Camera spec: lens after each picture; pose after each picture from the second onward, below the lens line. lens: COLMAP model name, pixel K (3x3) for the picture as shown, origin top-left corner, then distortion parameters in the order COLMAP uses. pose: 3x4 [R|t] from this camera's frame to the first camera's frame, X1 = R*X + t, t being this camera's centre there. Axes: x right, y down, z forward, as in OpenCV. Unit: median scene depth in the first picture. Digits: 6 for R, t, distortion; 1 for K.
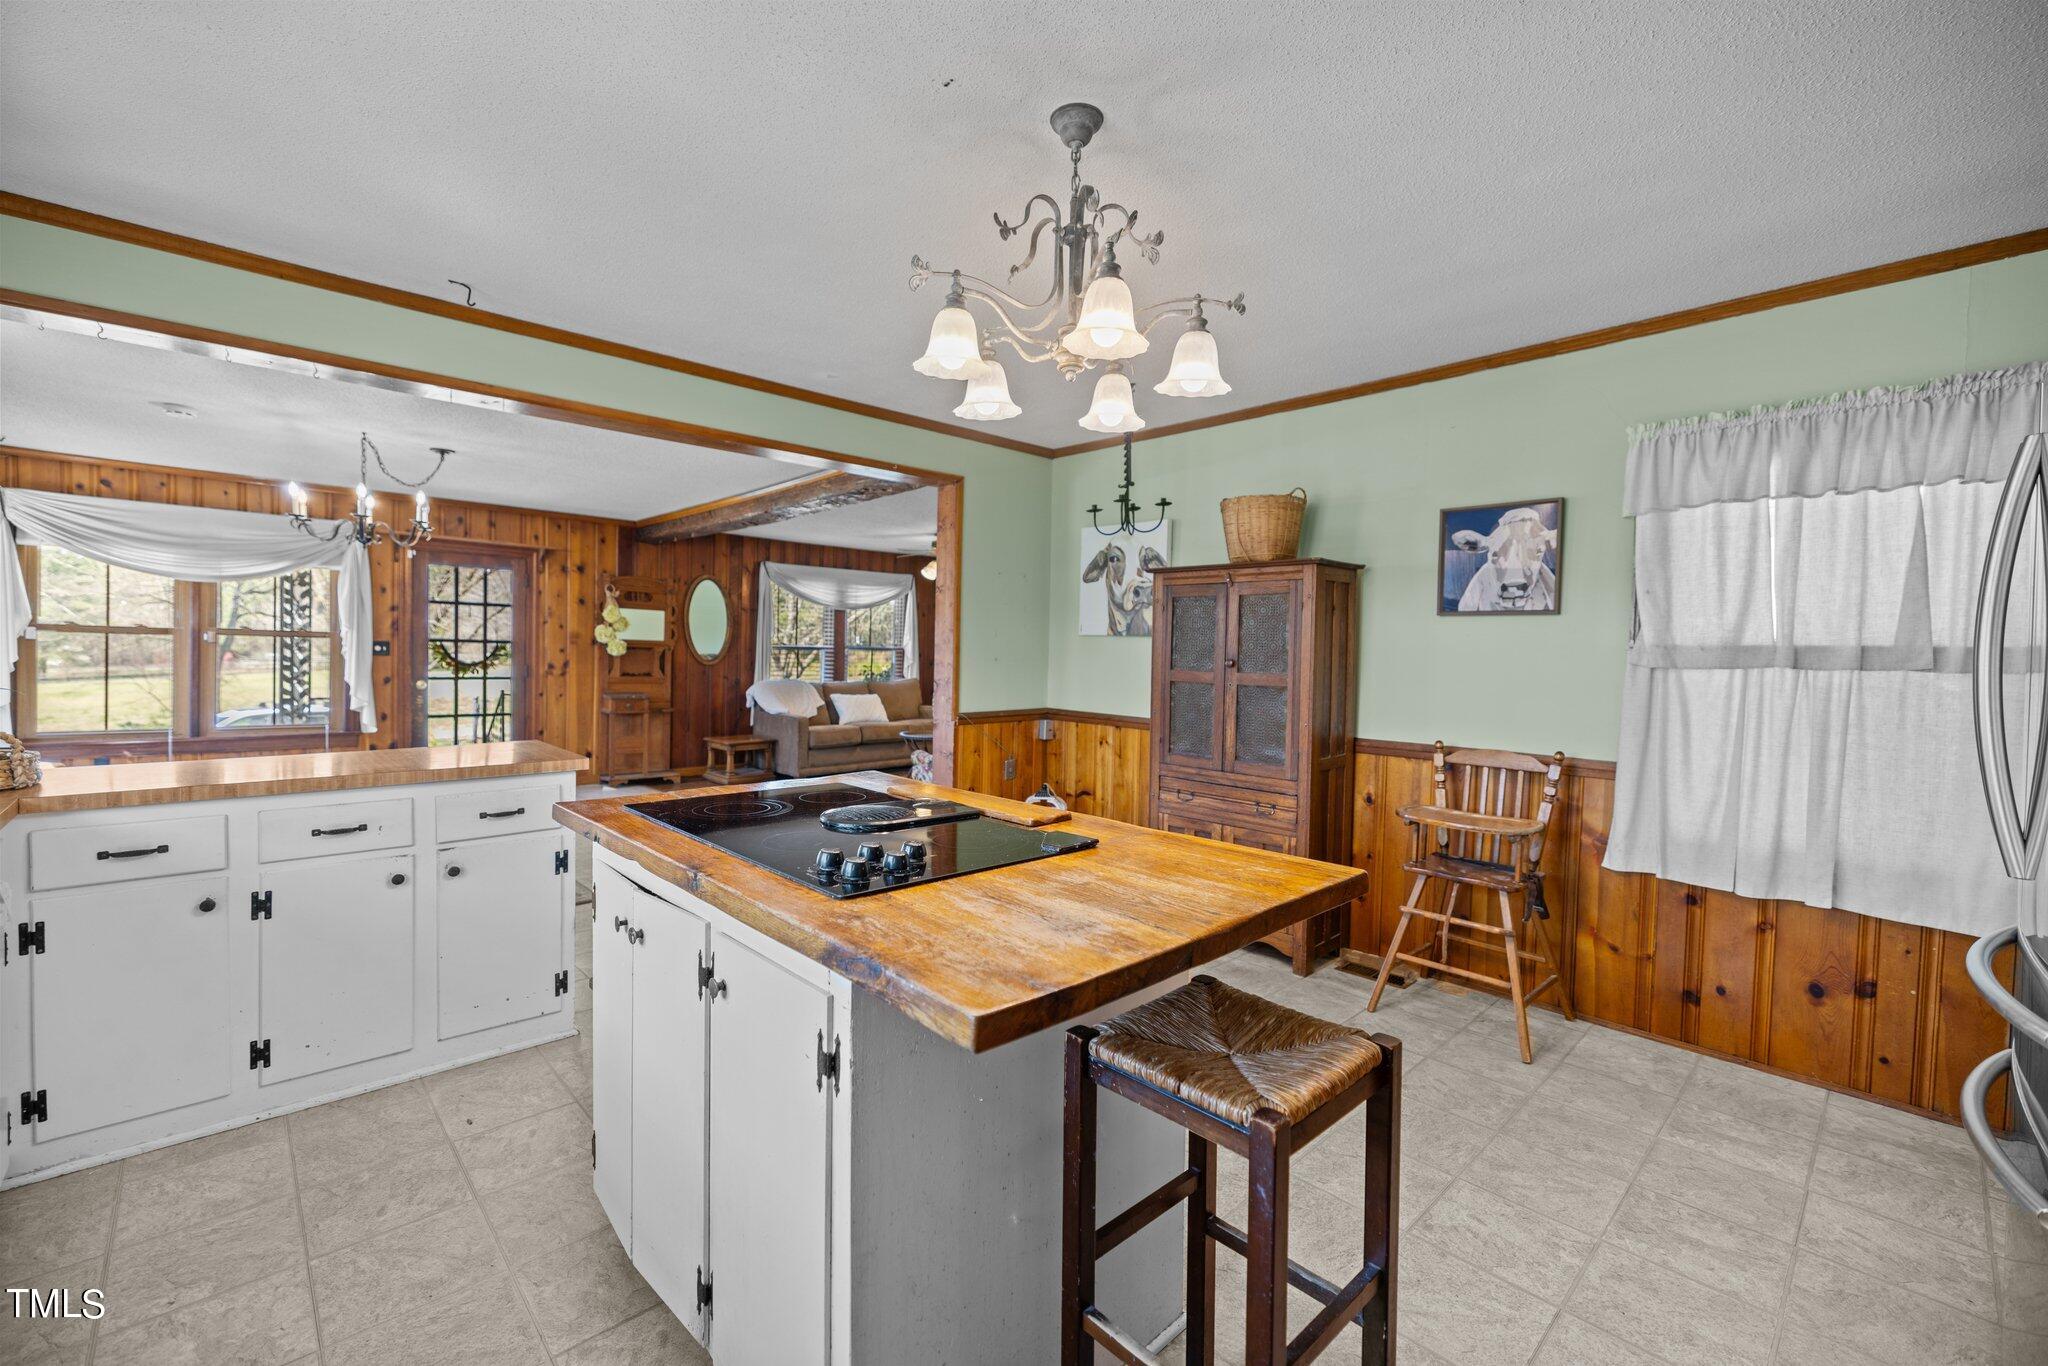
lens RADIAL K [[858.2, 0, 1014.4], [0, 858.2, 674.5], [0, 0, 1]] dist [0.000099, -0.000048]
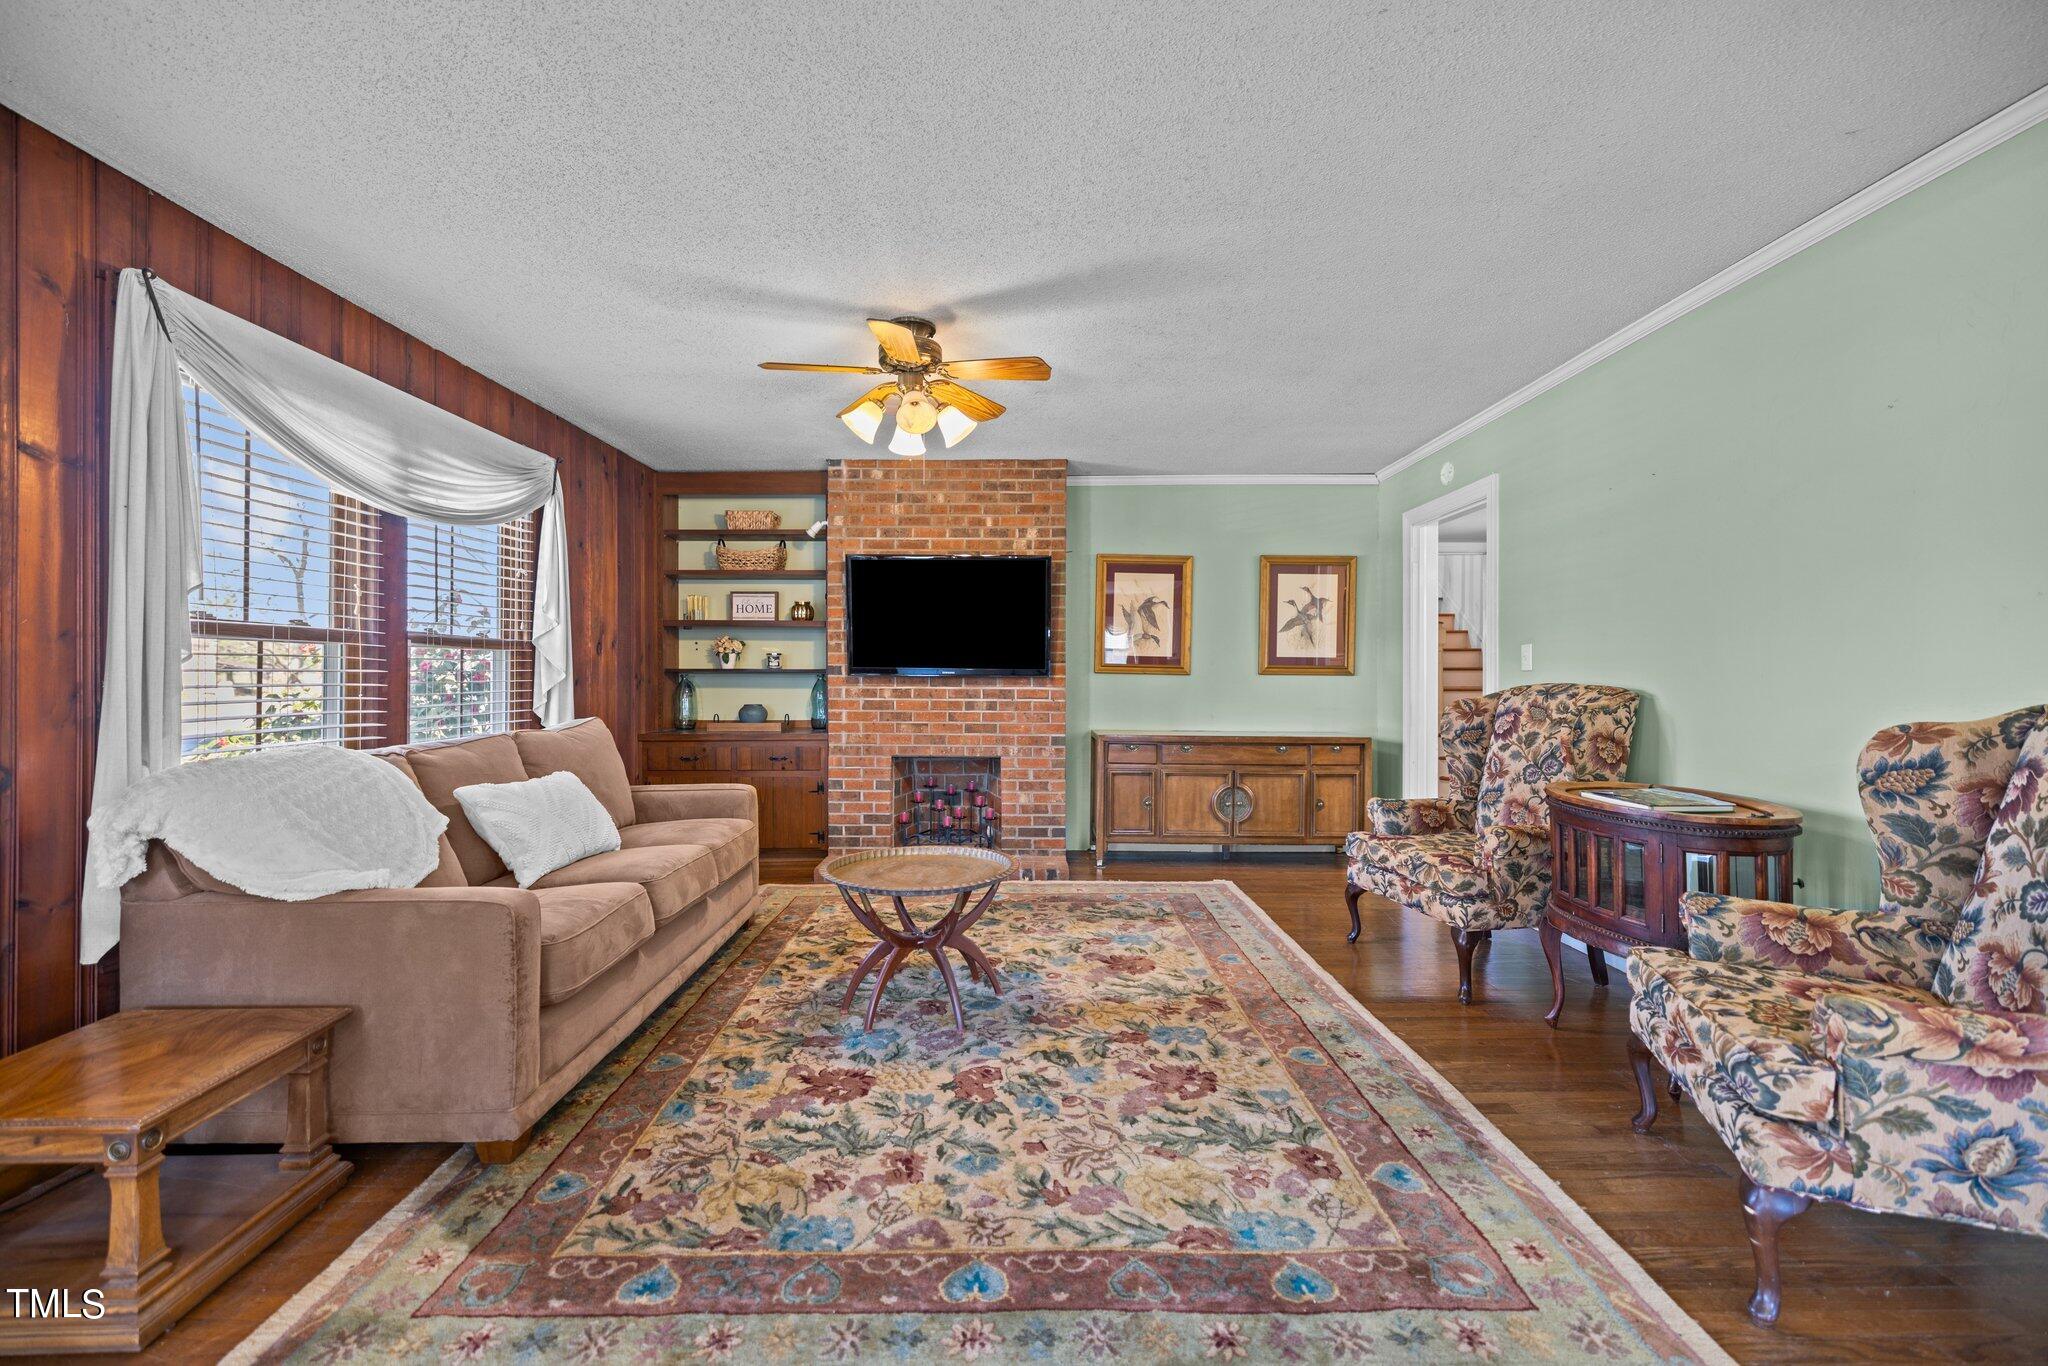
lens RADIAL K [[858.2, 0, 1014.4], [0, 858.2, 674.5], [0, 0, 1]] dist [0.000099, -0.000048]
pose [[0.676912, -0.017260, 0.735862, -0.300186], [0.030574, 0.999522, -0.004680, -0.009105], [-0.735429, 0.025666, 0.677116, 0.656890]]
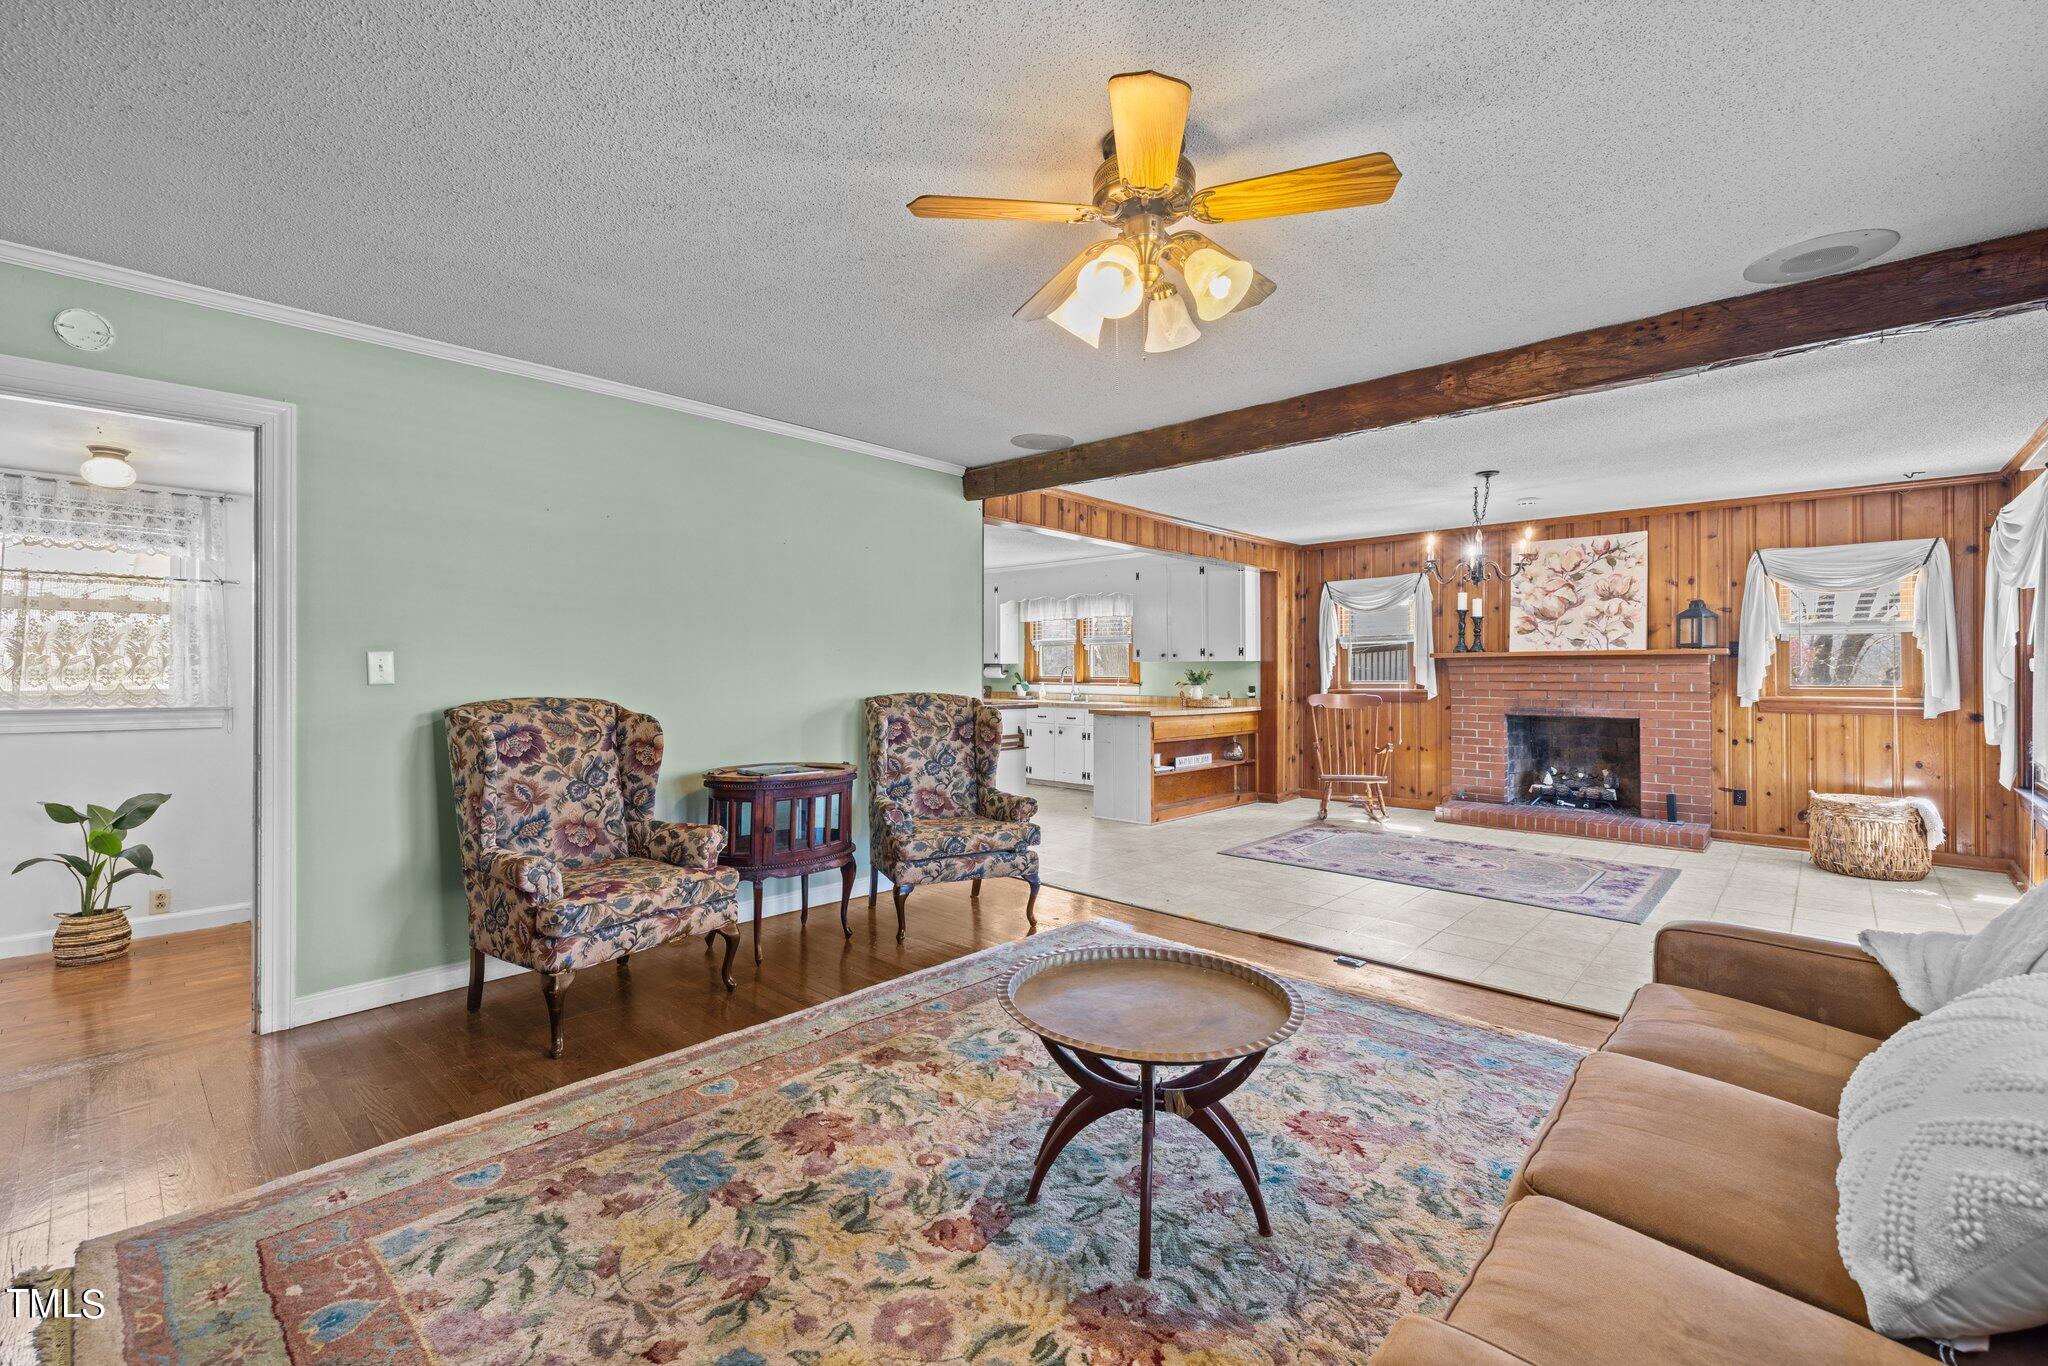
lens RADIAL K [[858.2, 0, 1014.4], [0, 858.2, 674.5], [0, 0, 1]] dist [0.000099, -0.000048]
pose [[-0.997505, -0.019930, -0.067730, -0.034817], [-0.021809, 0.999394, 0.027115, -0.023841], [0.067148, 0.028524, -0.997335, 1.117930]]
